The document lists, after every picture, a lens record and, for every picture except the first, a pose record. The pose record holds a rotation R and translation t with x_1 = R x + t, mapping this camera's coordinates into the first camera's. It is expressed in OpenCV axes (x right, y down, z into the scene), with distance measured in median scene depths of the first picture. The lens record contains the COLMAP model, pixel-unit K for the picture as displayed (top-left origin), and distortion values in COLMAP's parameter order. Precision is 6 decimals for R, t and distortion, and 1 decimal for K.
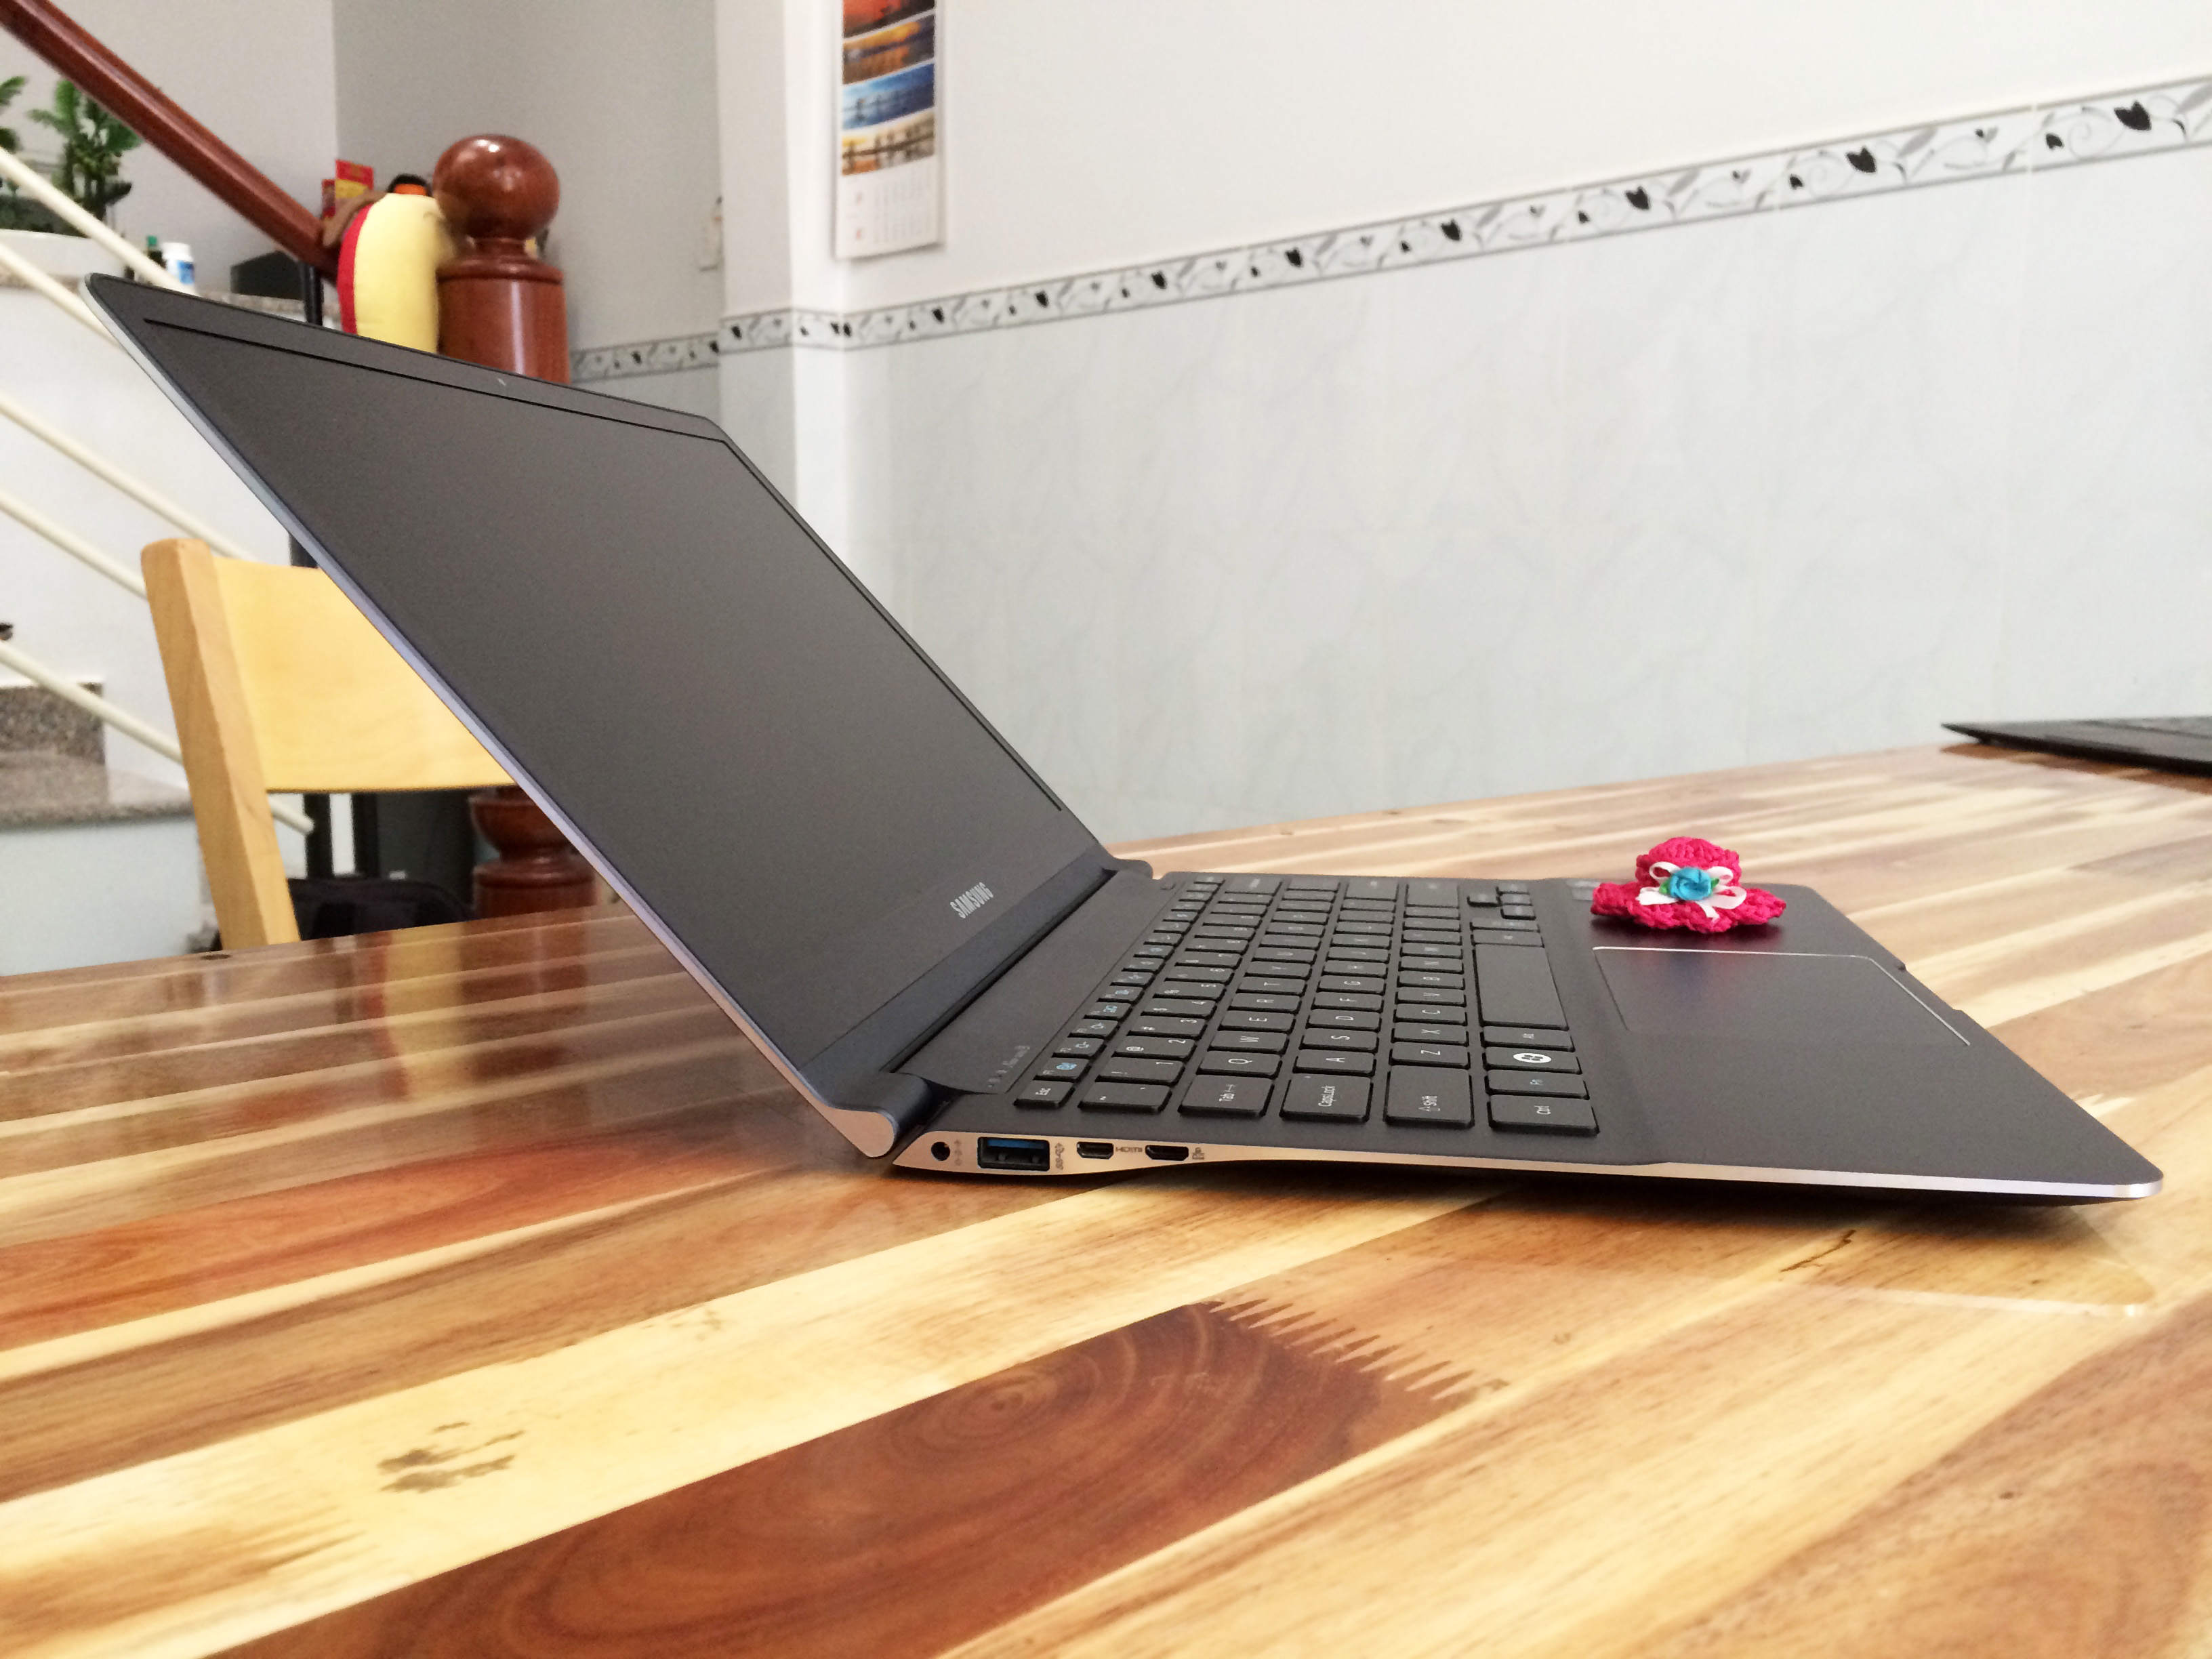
lens RADIAL K [[1985.3, 0, 1099.8], [0, 1985.3, 828.3], [0, 0, 1]] dist [0.097510, -0.160900]
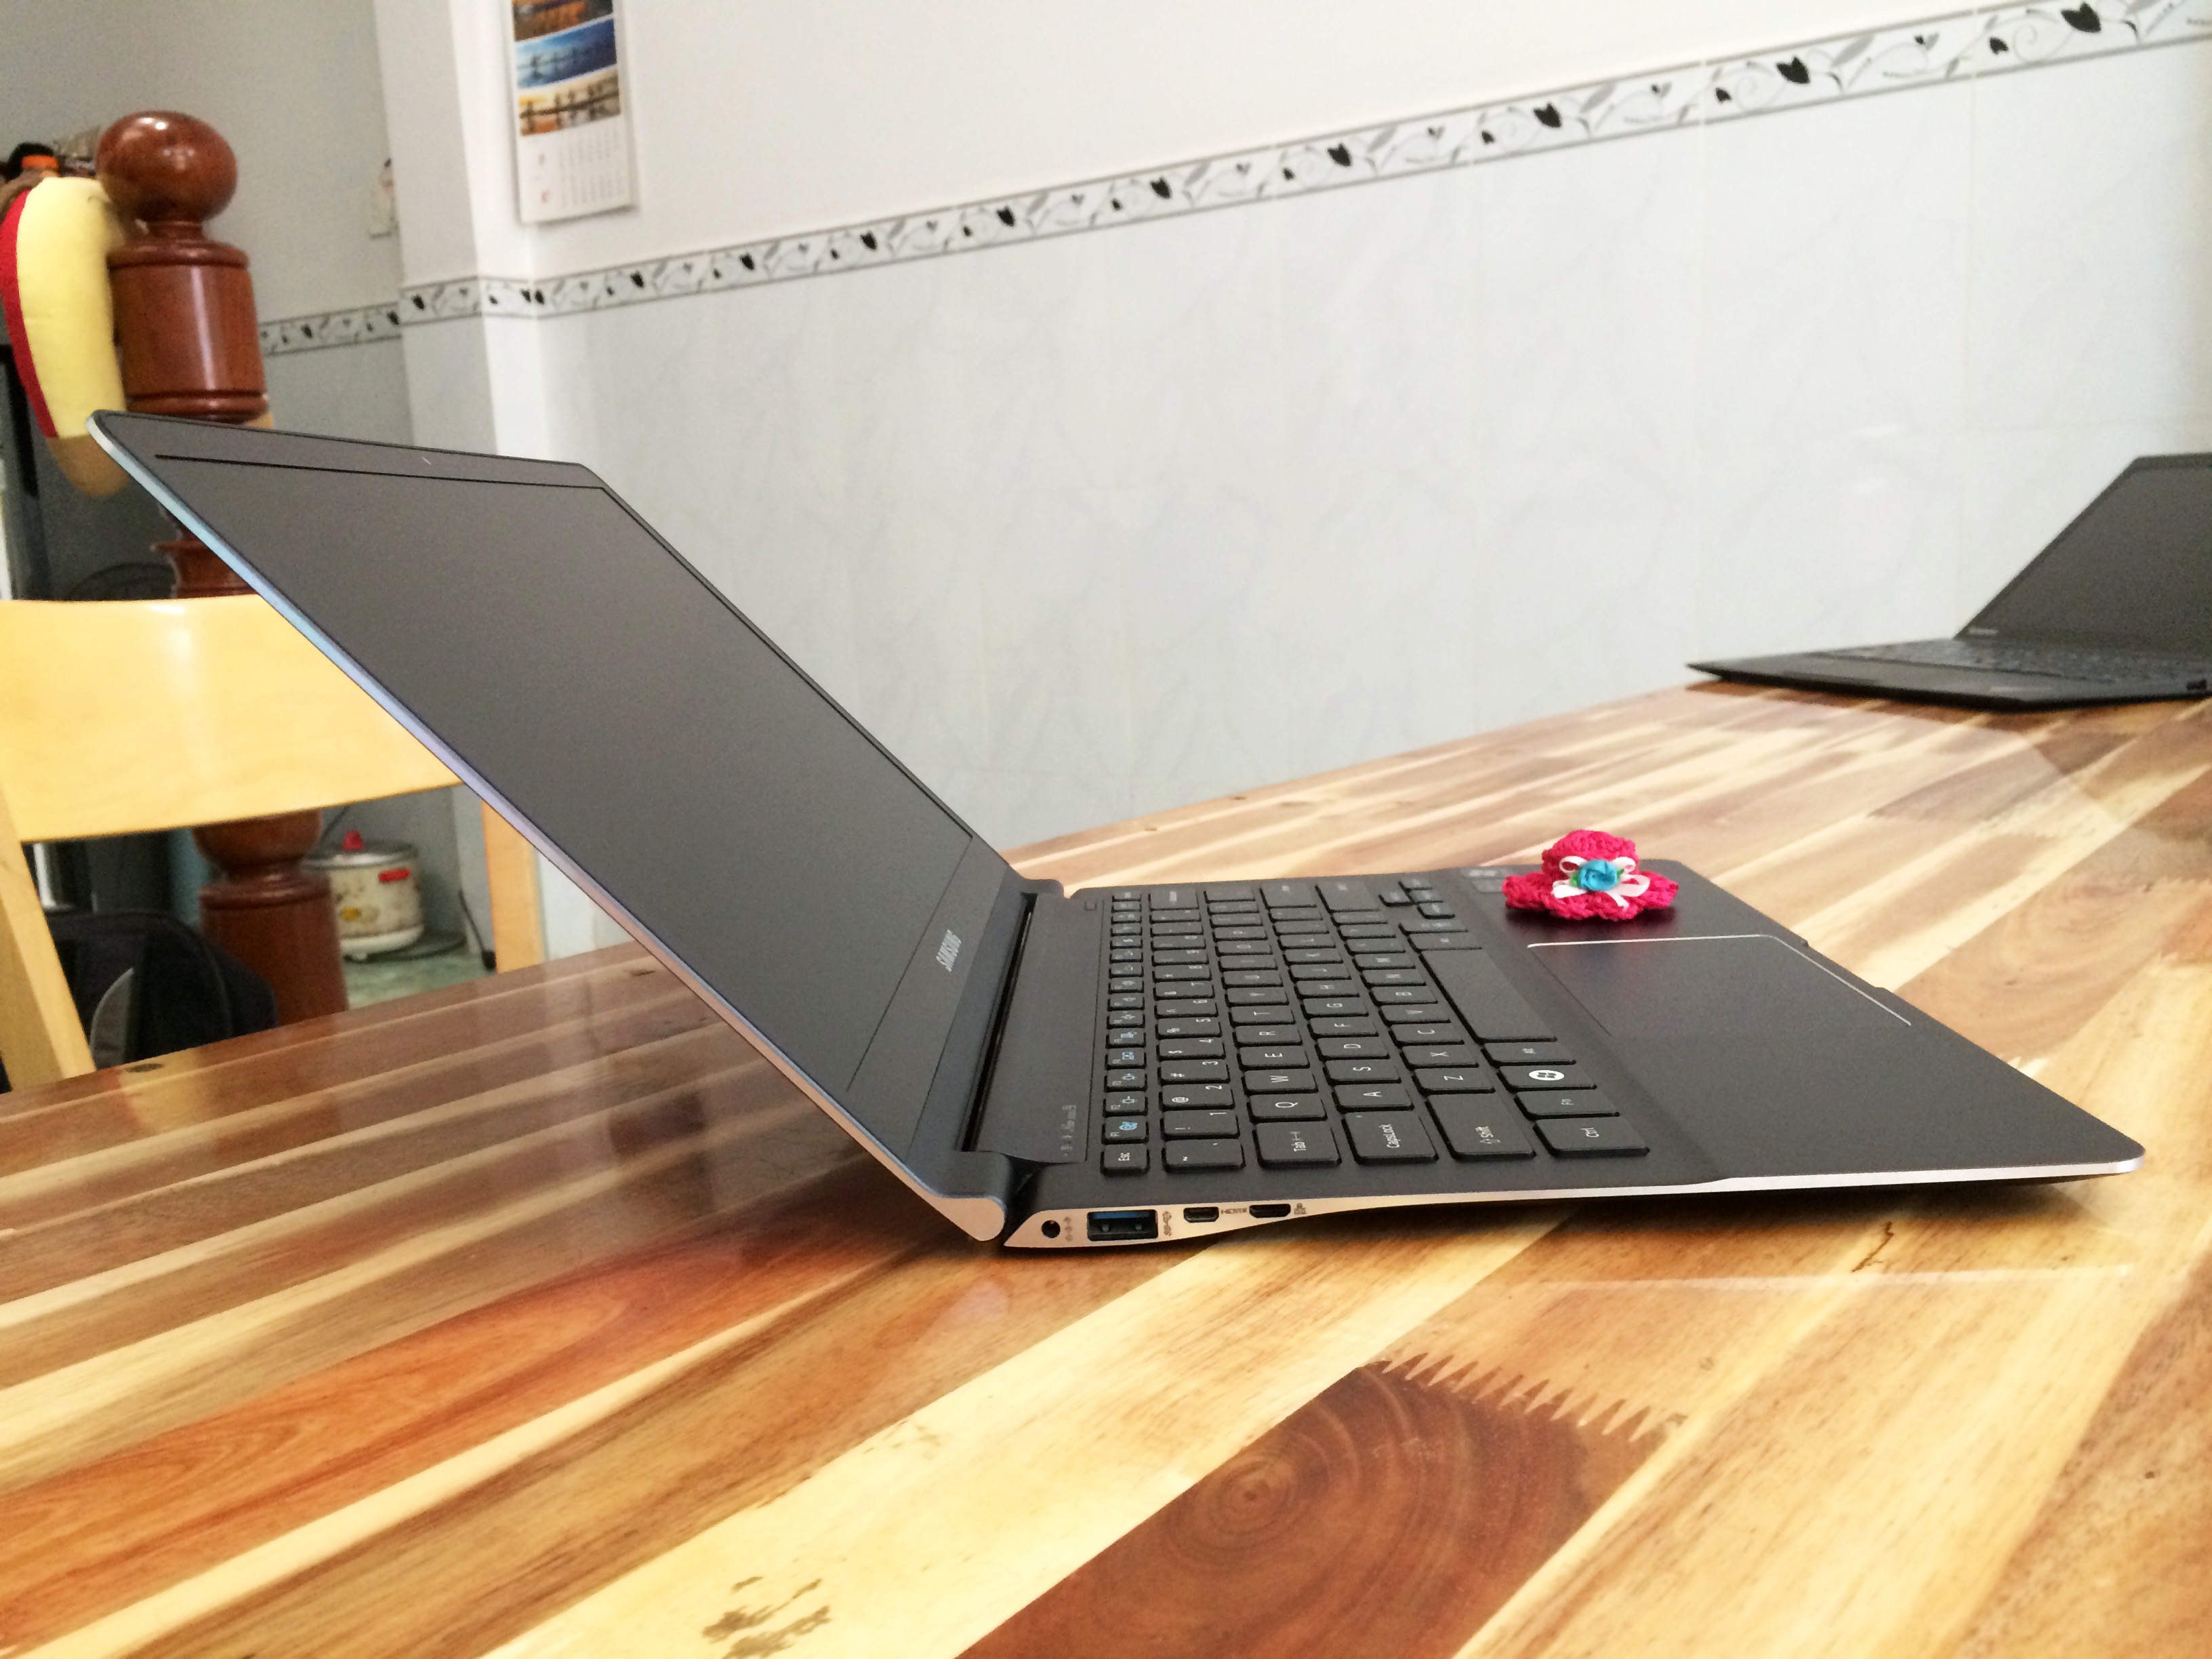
lens RADIAL K [[1985.3, 0, 1099.8], [0, 1985.3, 828.3], [0, 0, 1]] dist [0.097510, -0.160900]
pose [[0.985034, -0.073438, 0.155933, -0.109101], [0.068309, 0.996940, 0.038009, -0.045850], [-0.158247, -0.026789, 0.987036, -0.014863]]
